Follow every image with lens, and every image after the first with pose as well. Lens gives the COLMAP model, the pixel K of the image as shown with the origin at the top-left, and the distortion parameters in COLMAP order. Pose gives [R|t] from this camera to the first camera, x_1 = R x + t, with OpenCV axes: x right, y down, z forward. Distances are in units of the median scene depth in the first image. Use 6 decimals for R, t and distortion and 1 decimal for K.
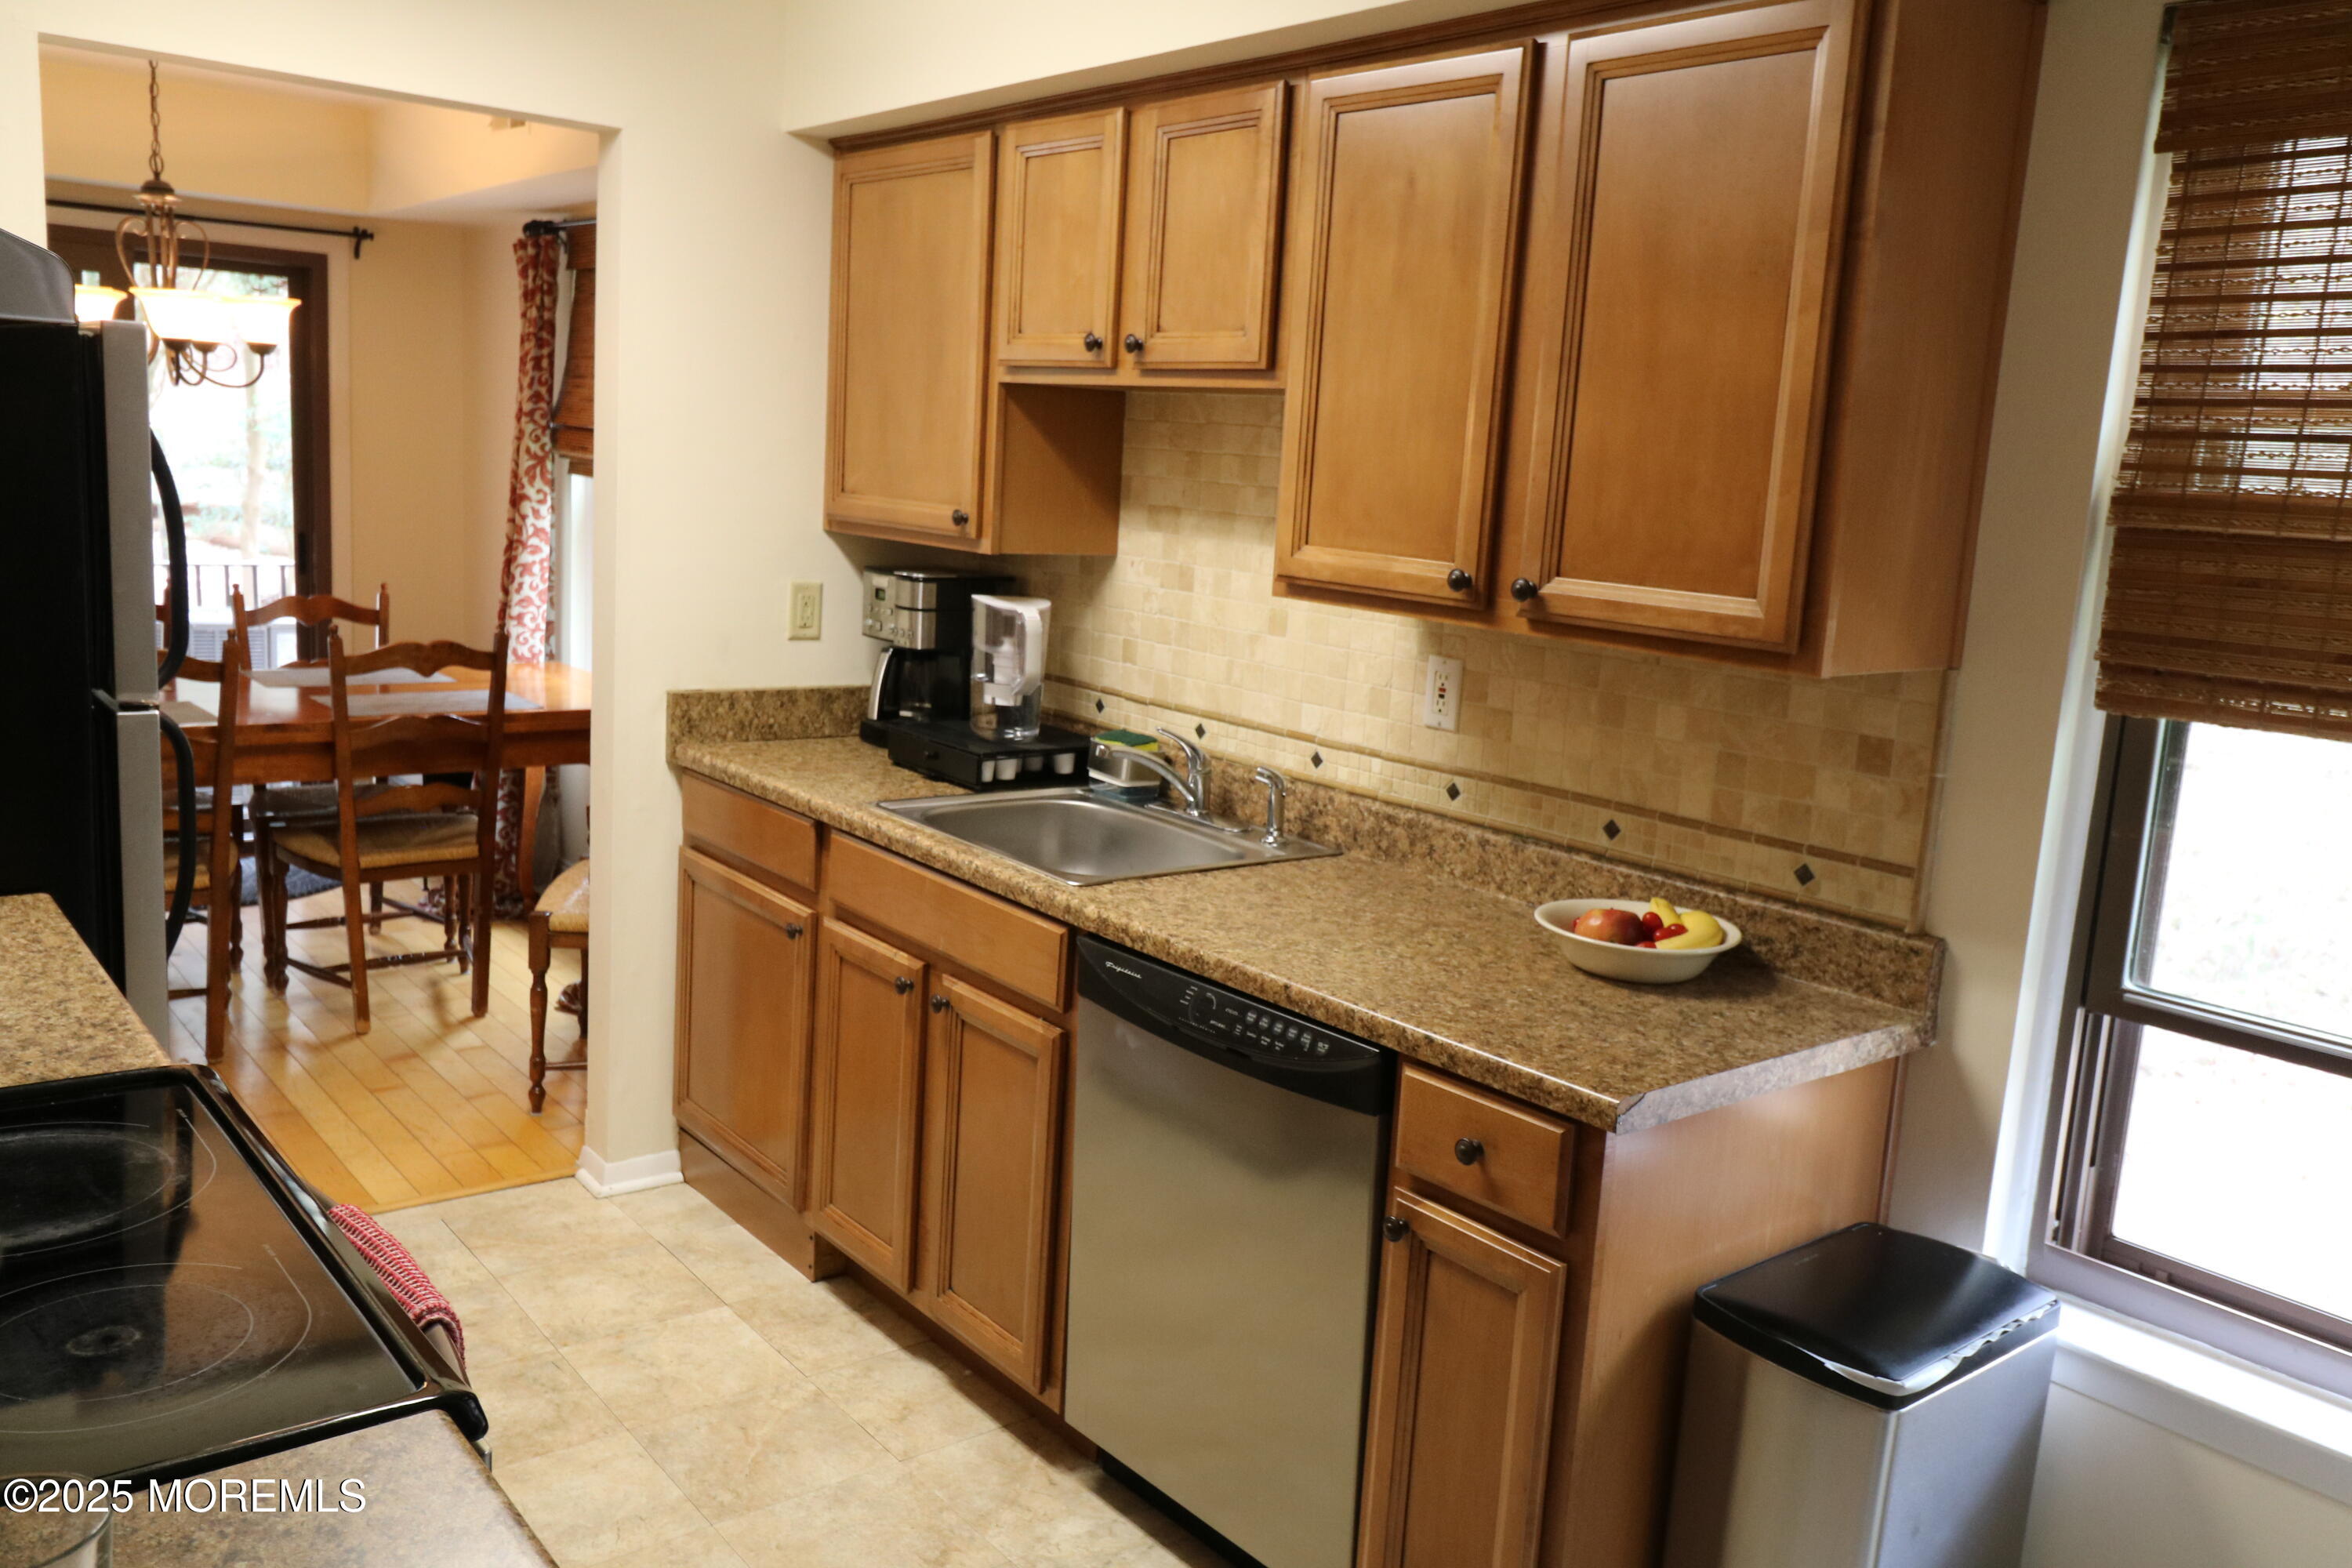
lens RADIAL K [[1853.2, 0, 1167.0], [0, 1853.2, 758.9], [0, 0, 1]] dist [0.016350, -0.002633]
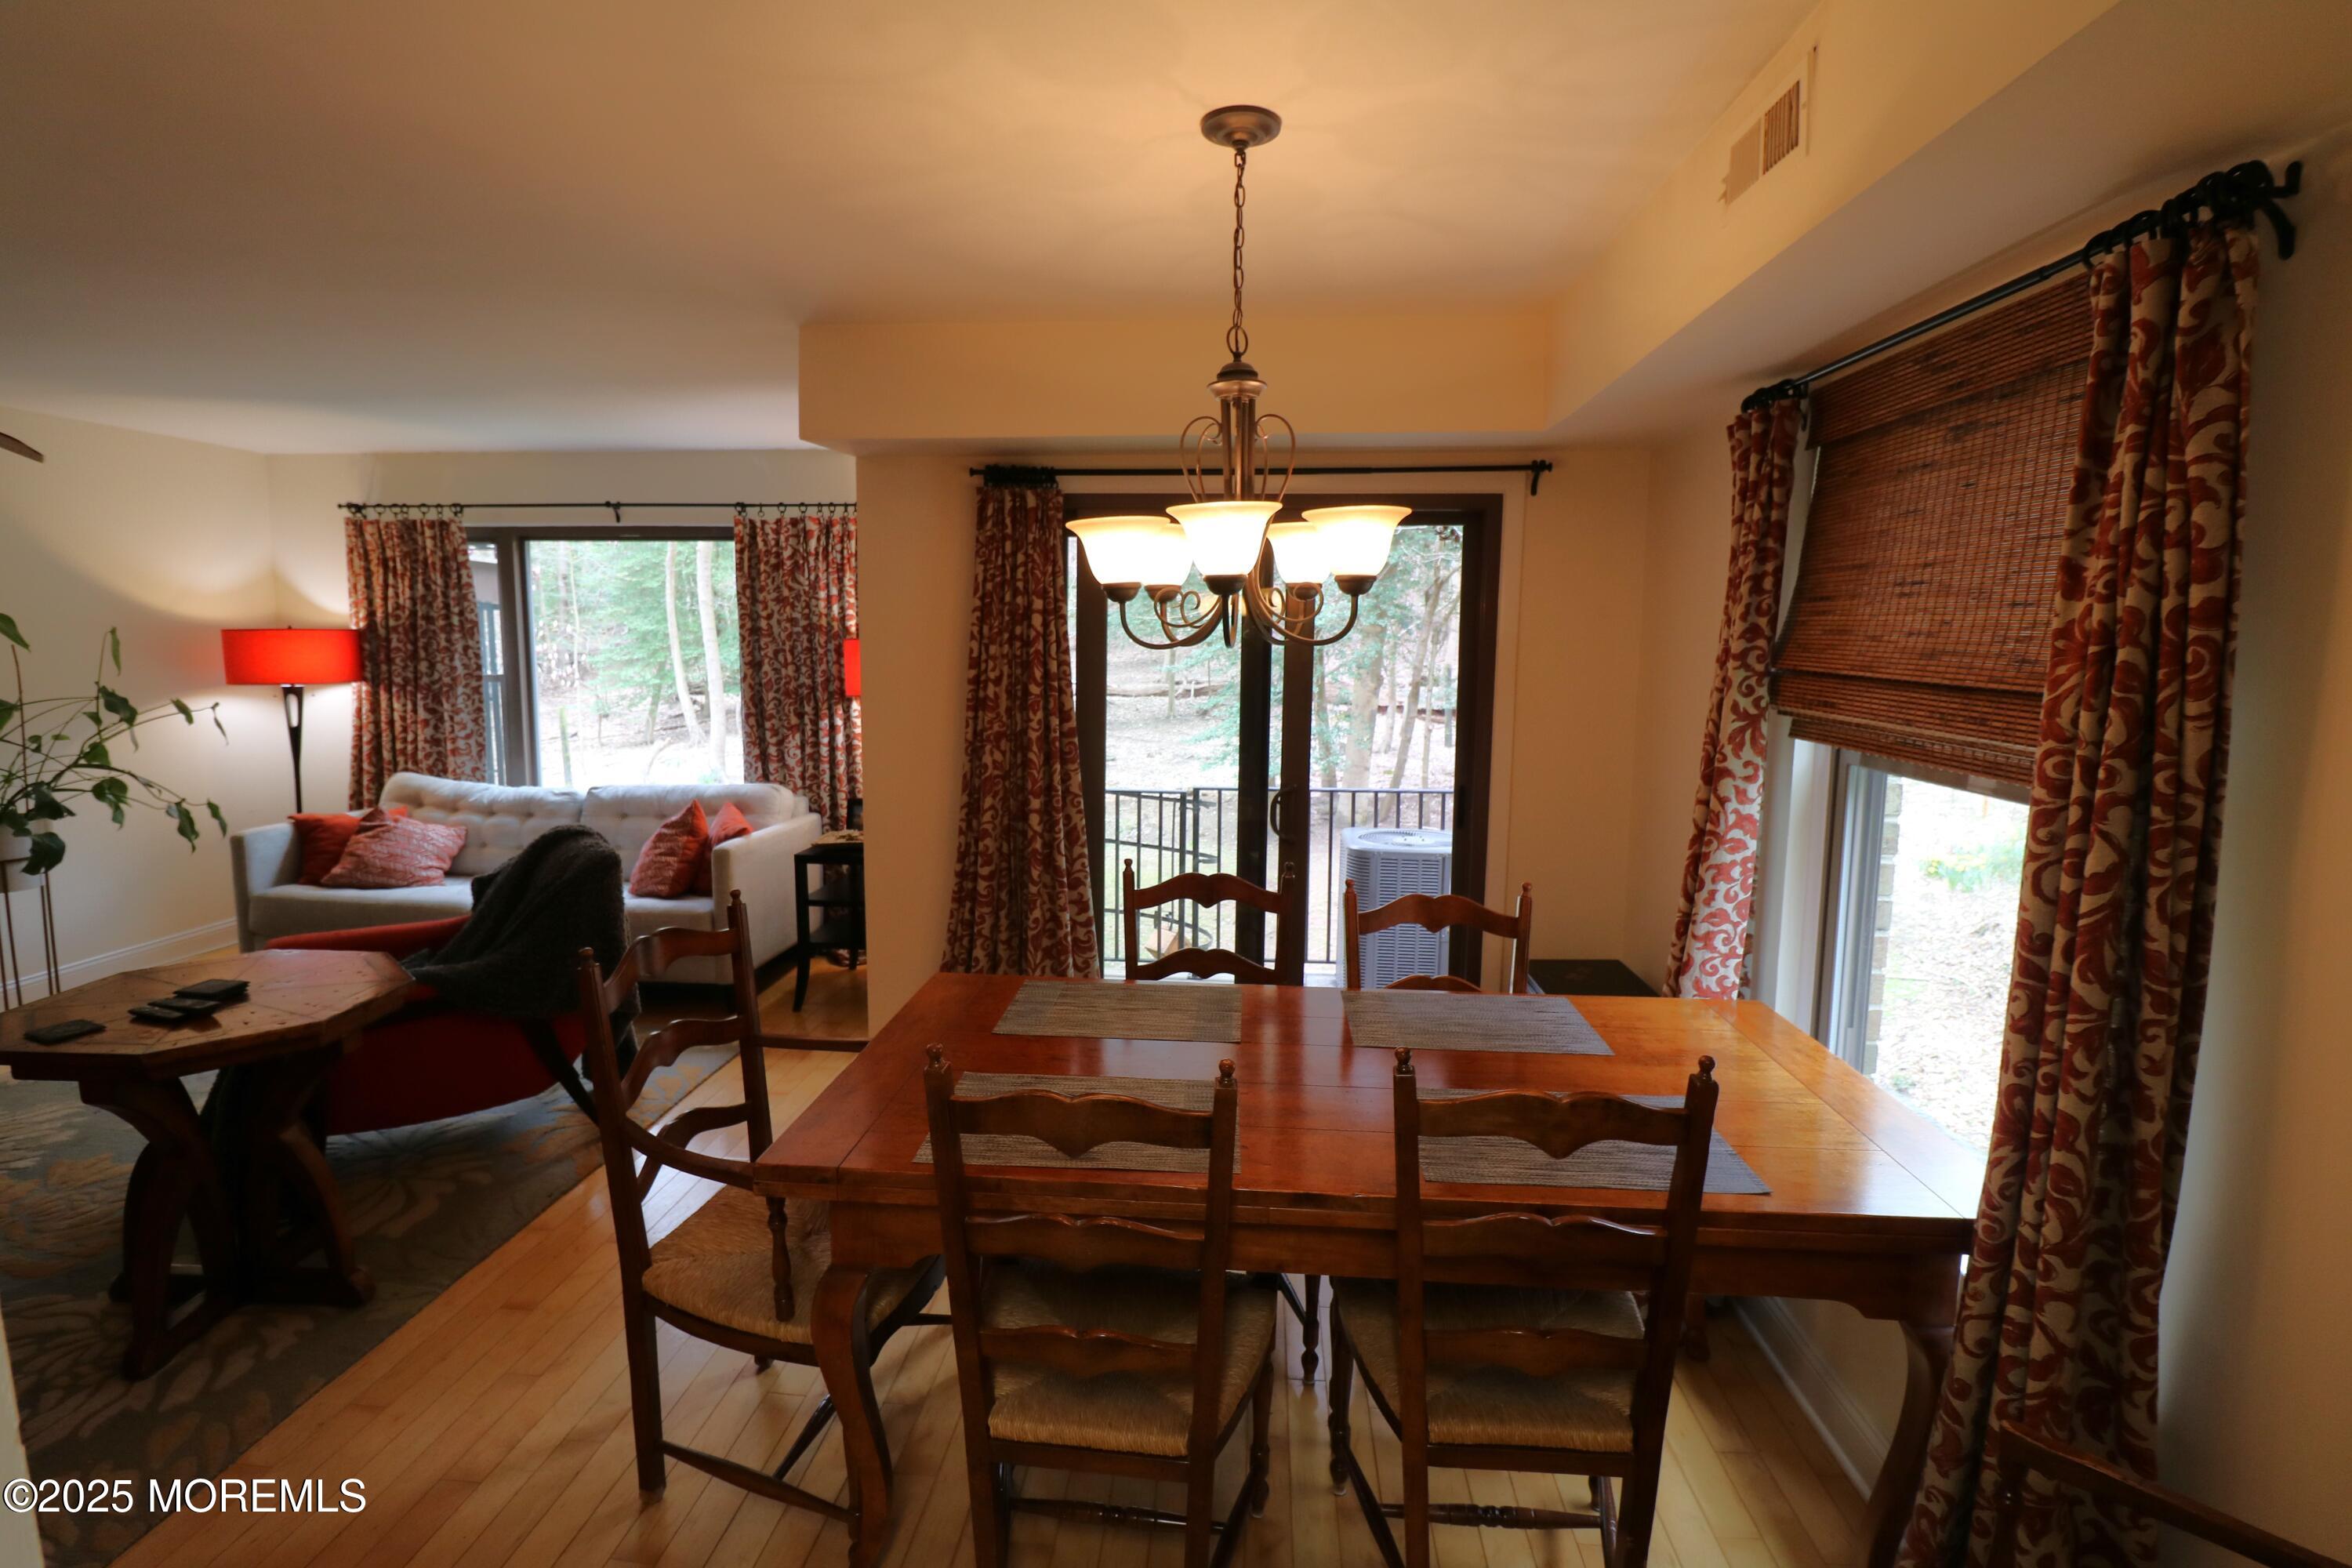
lens RADIAL K [[1089.0, 0, 1170.5], [0, 1089.0, 762.6], [0, 0, 1]] dist [-0.003666, -0.010591]
pose [[0.729077, 0.025345, -0.683963, -0.216213], [-0.077195, 0.995983, -0.045380, -0.109360], [0.680065, 0.085884, 0.728104, 0.552206]]
